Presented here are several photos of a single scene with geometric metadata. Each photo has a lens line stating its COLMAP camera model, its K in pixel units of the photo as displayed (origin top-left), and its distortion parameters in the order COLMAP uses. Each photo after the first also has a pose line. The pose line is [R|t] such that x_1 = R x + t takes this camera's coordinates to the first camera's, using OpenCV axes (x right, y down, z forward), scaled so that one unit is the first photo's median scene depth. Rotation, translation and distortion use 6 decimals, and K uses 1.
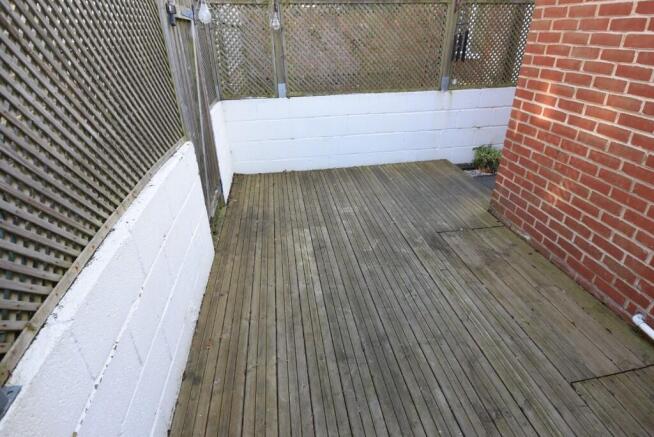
lens RADIAL K [[343.5, 0, 331.3], [0, 343.5, 219.2], [0, 0, 1]] dist [0.054112, -0.053017]
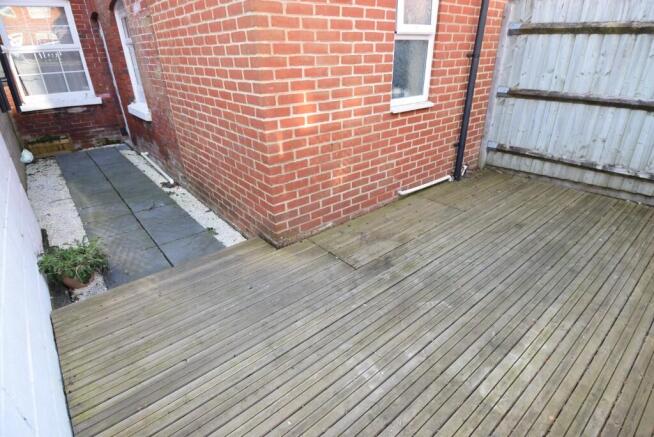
lens RADIAL K [[343.5, 0, 331.3], [0, 343.5, 219.2], [0, 0, 1]] dist [0.054112, -0.053017]
pose [[-0.523783, -0.354973, 0.774368, -0.347246], [0.419536, 0.683656, 0.597164, -0.727550], [-0.741378, 0.637659, -0.209163, 1.421008]]
